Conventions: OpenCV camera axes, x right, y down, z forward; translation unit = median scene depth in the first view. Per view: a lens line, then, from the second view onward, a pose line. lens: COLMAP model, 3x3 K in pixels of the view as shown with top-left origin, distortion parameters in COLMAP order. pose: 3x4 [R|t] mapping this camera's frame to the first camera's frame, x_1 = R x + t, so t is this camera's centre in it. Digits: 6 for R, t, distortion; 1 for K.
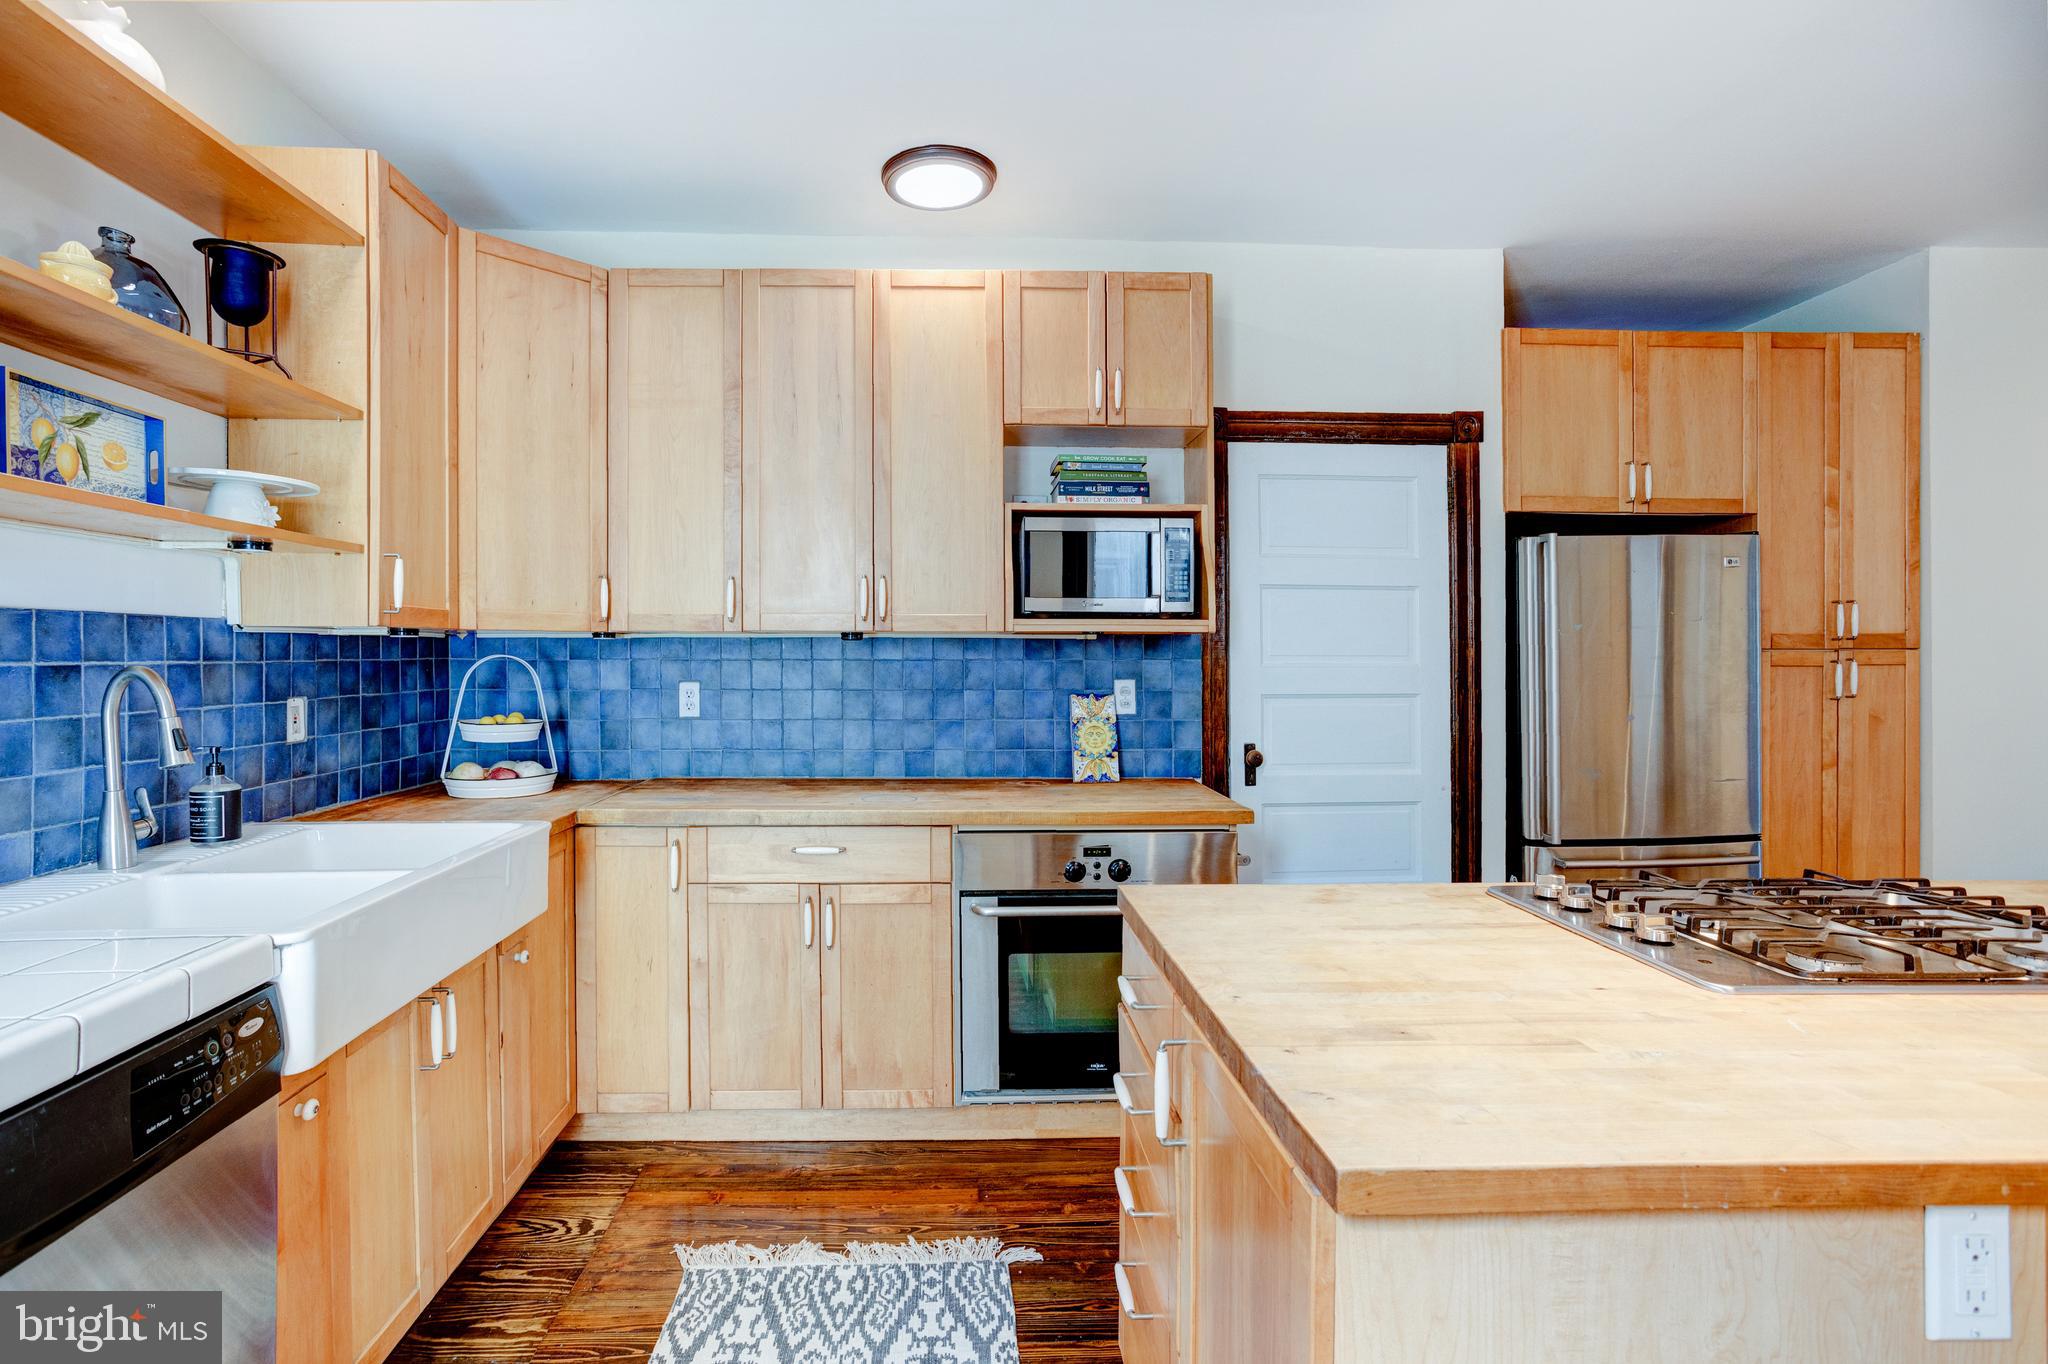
lens RADIAL K [[989.6, 0, 1018.5], [0, 989.6, 672.6], [0, 0, 1]] dist [-0.006747, 0.003508]
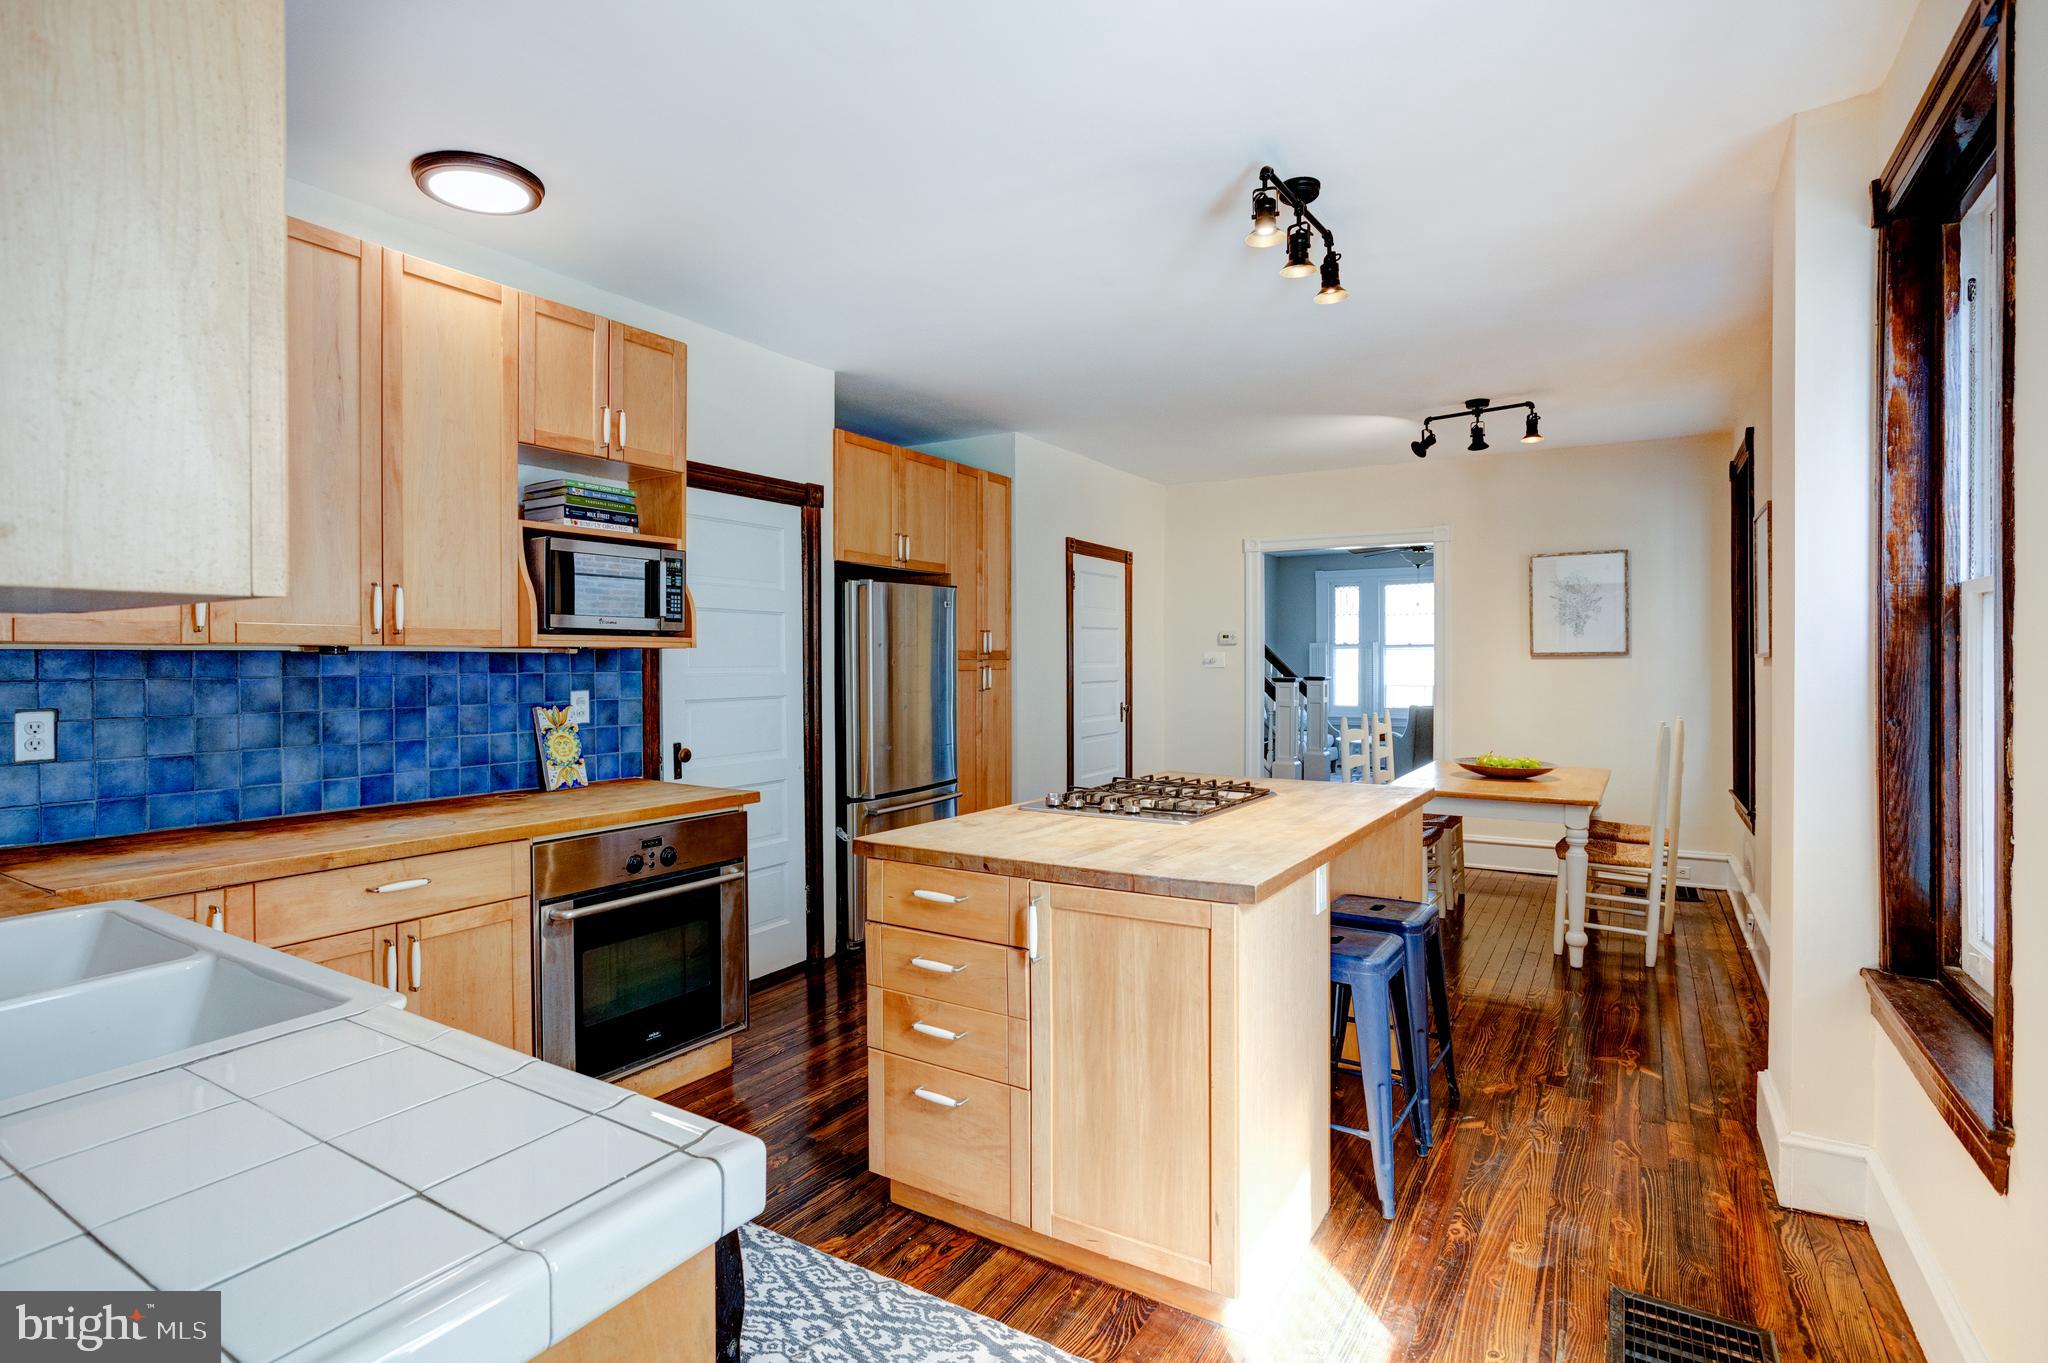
lens RADIAL K [[989.6, 0, 1026.3], [0, 989.6, 667.5], [0, 0, 1]] dist [-0.006747, 0.003508]
pose [[0.565843, -0.009210, 0.824462, -0.505518], [0.012973, 0.999913, 0.002267, -0.014300], [-0.824411, 0.009413, 0.565913, 0.002458]]
